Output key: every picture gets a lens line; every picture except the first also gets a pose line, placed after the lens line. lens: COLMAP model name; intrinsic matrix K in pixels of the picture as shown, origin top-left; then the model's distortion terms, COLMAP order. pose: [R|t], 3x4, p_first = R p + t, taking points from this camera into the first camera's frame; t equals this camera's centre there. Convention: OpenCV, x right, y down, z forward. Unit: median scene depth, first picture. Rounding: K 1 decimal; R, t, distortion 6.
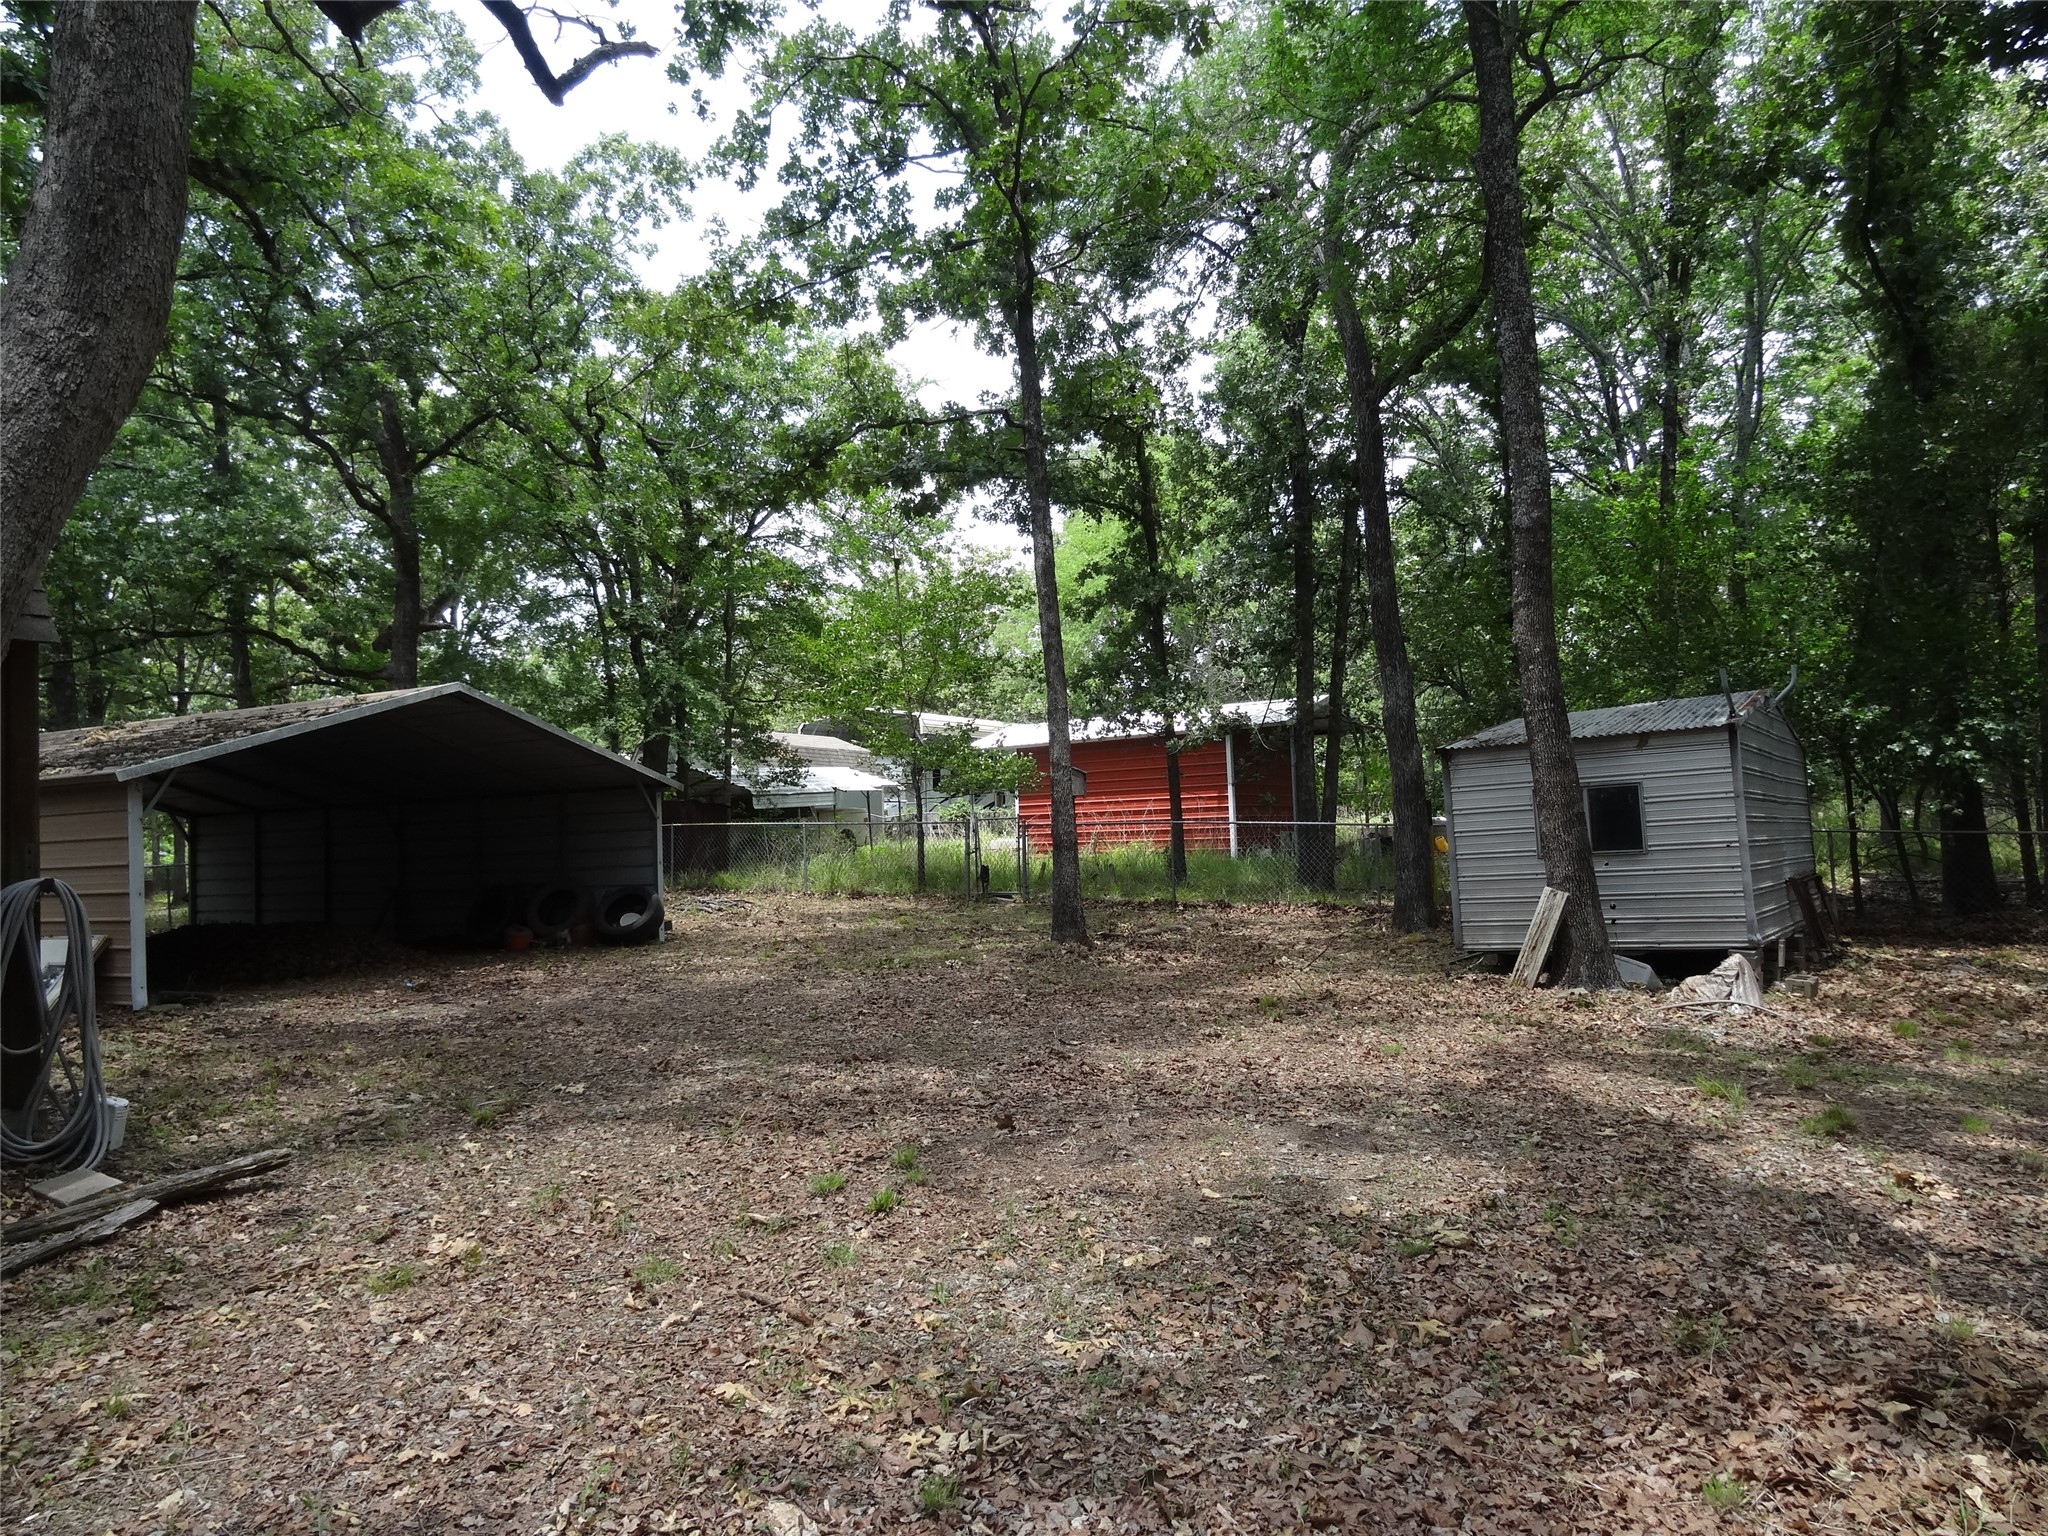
lens RADIAL K [[1450.3, 0, 1017.5], [0, 1450.3, 763.3], [0, 0, 1]] dist [0.043410, -0.001017]
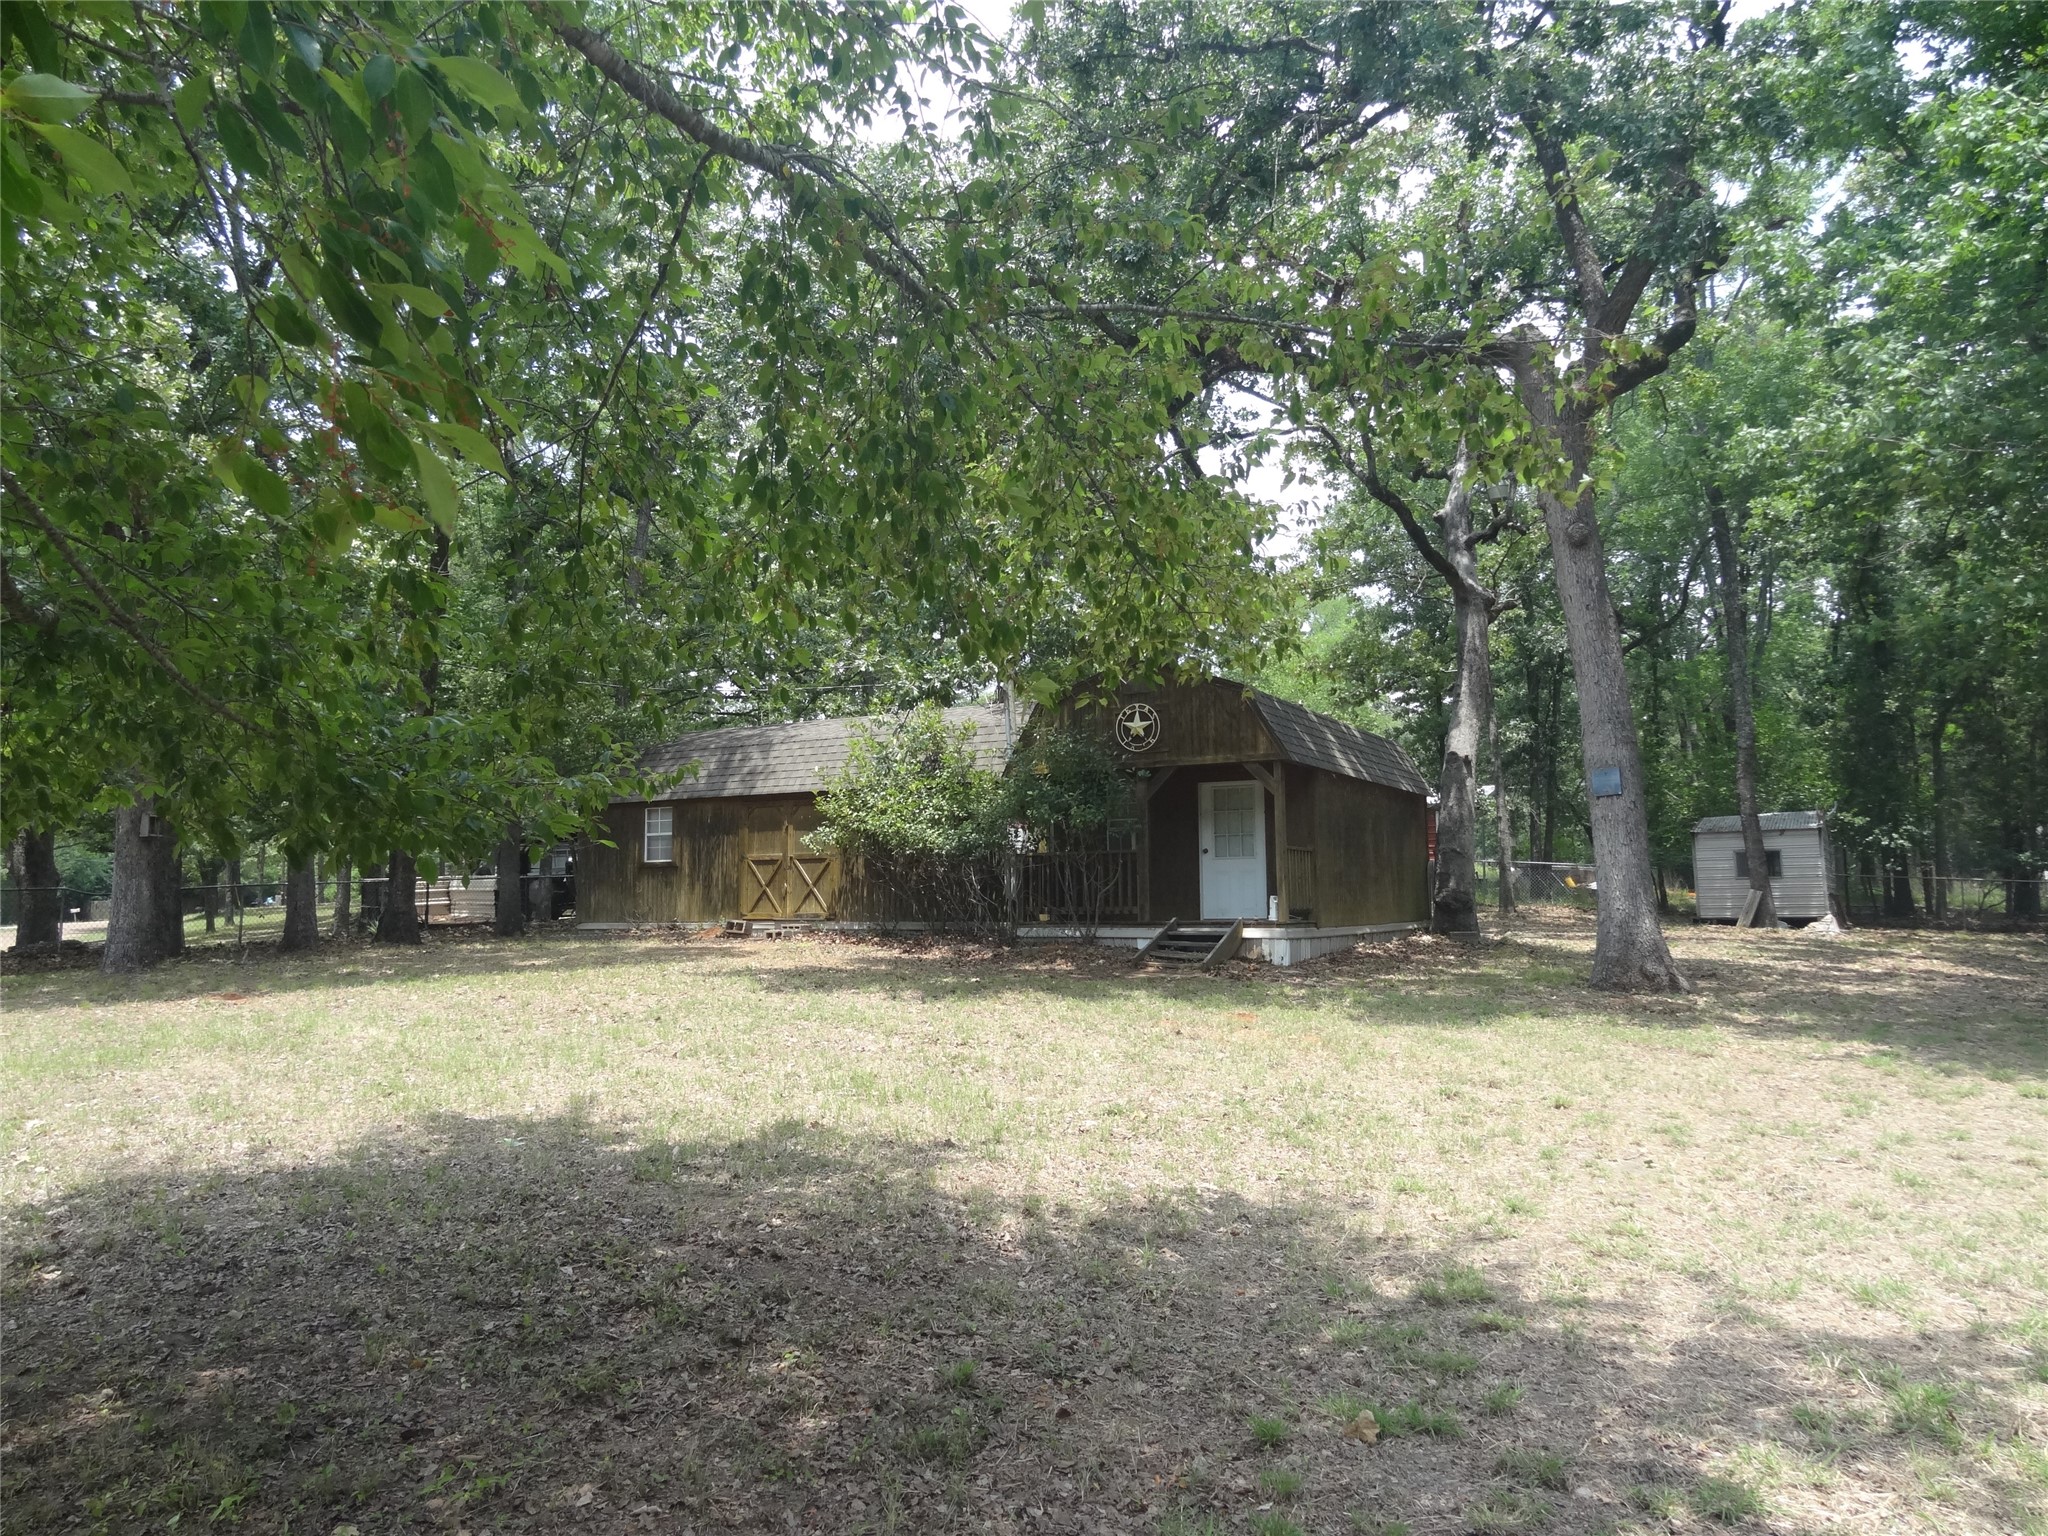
lens RADIAL K [[1450.3, 0, 1017.5], [0, 1450.3, 763.3], [0, 0, 1]] dist [0.043410, -0.001017]
pose [[0.998109, 0.030980, 0.053094, -1.006539], [-0.028394, 0.998406, -0.048776, 0.025171], [-0.054521, 0.047176, 0.997398, -1.416387]]
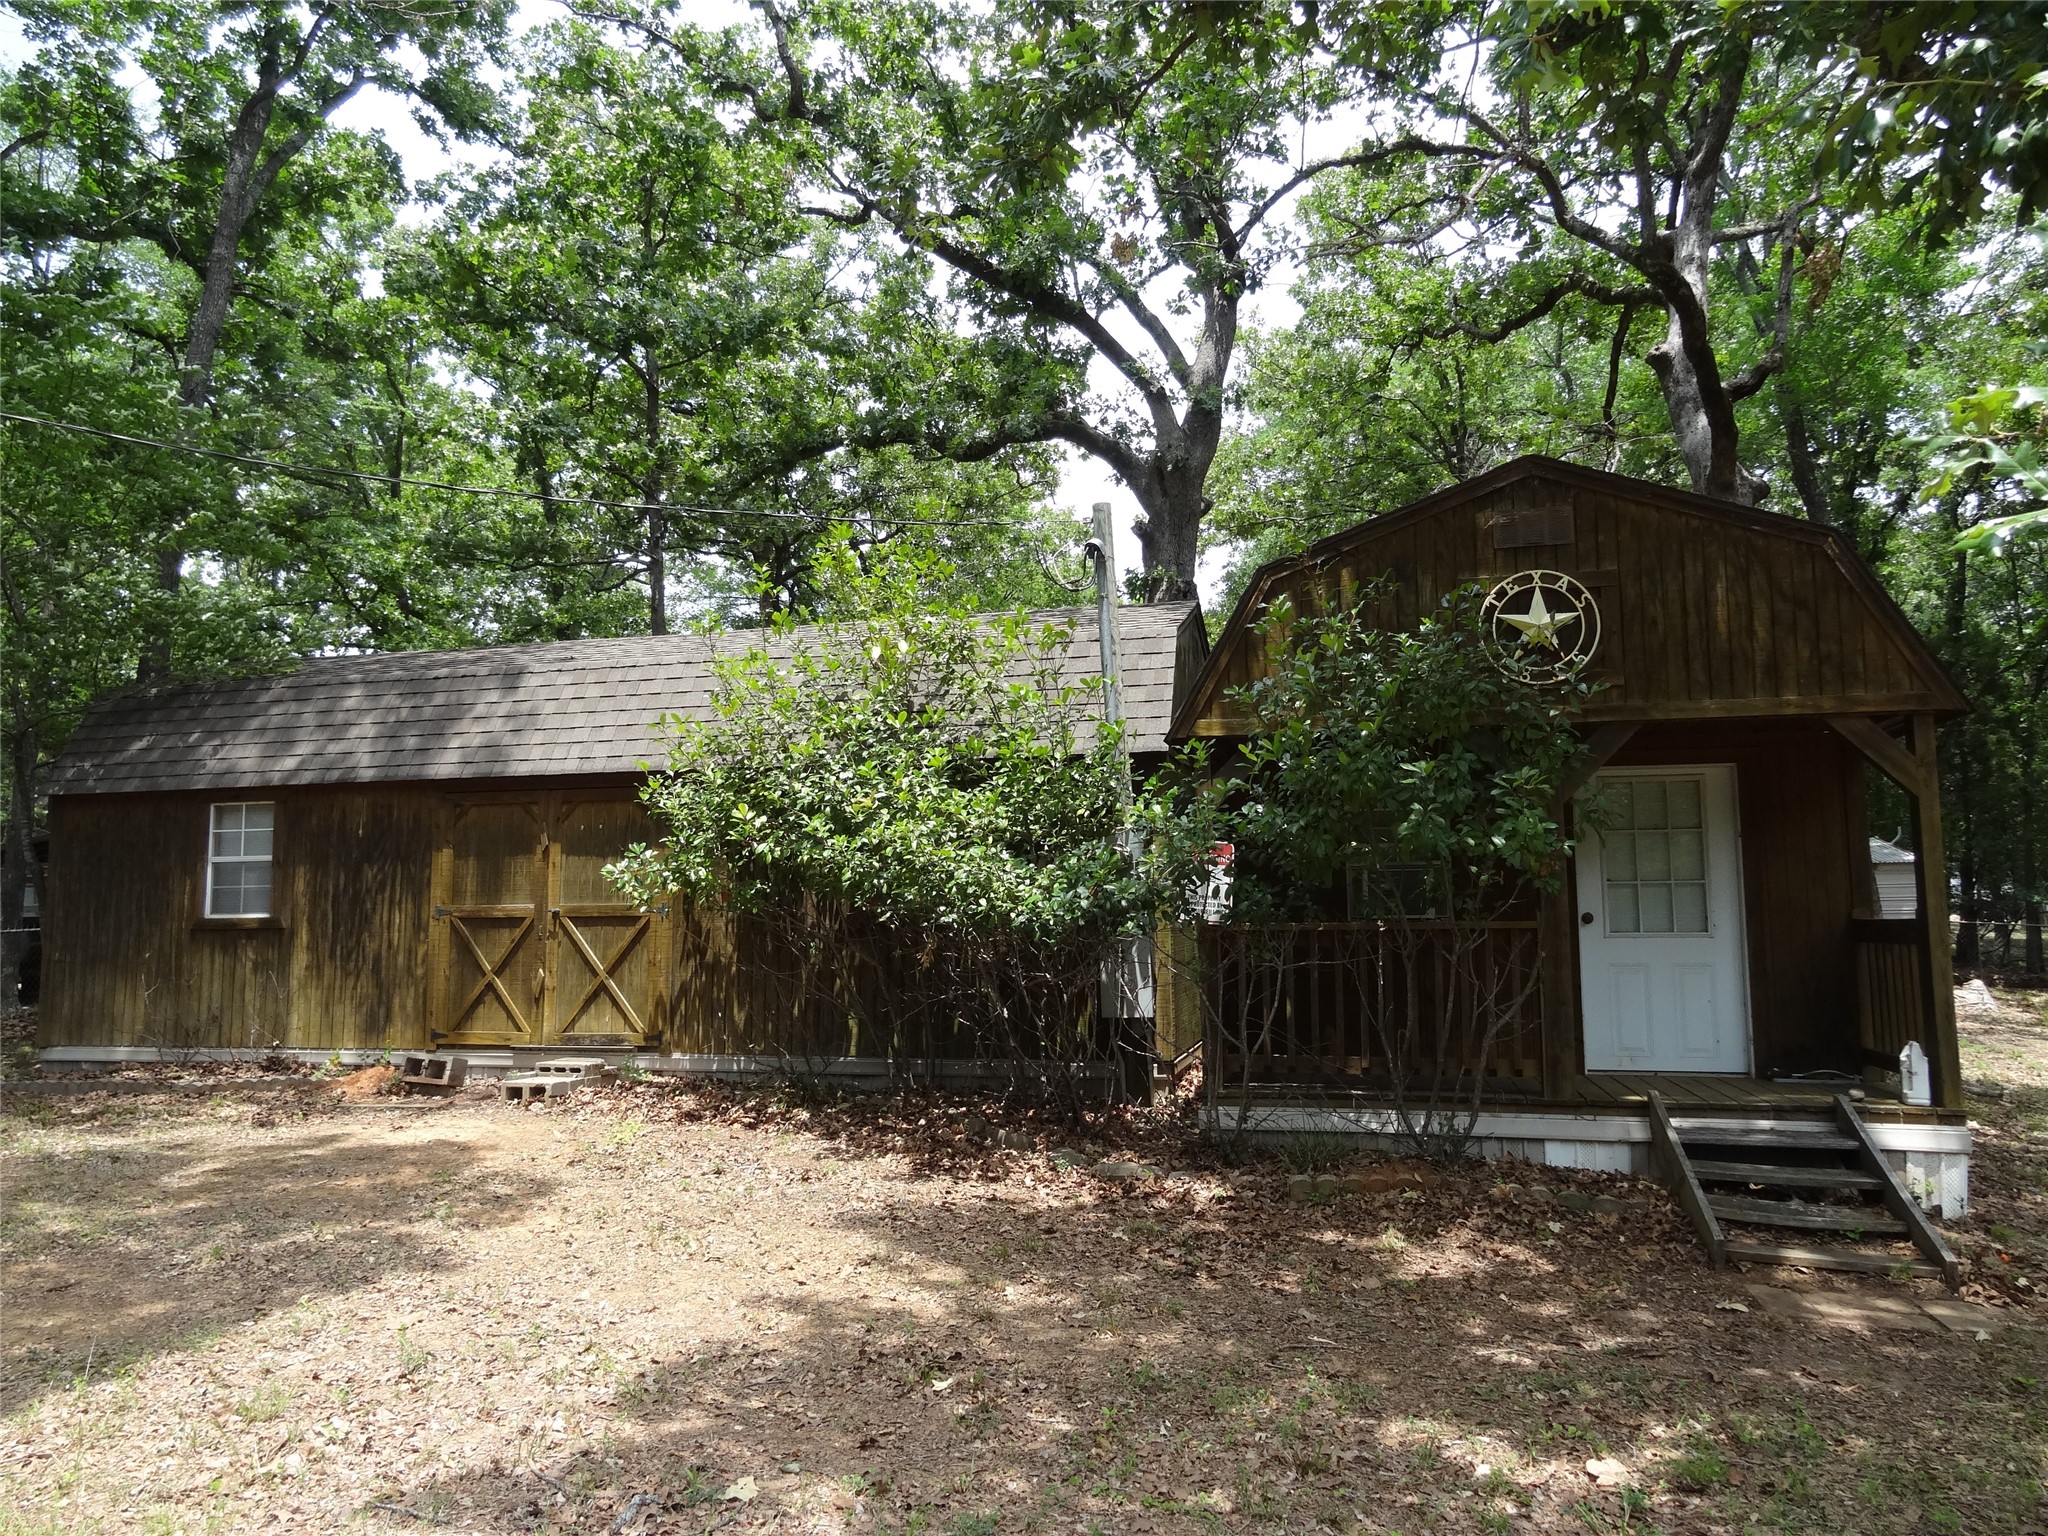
lens RADIAL K [[1450.3, 0, 1017.5], [0, 1450.3, 763.3], [0, 0, 1]] dist [0.043410, -0.001017]
pose [[0.951323, 0.059467, 0.302405, -1.195340], [-0.040629, 0.996843, -0.068213, 0.021673], [-0.305507, 0.052606, 0.950736, -0.483806]]
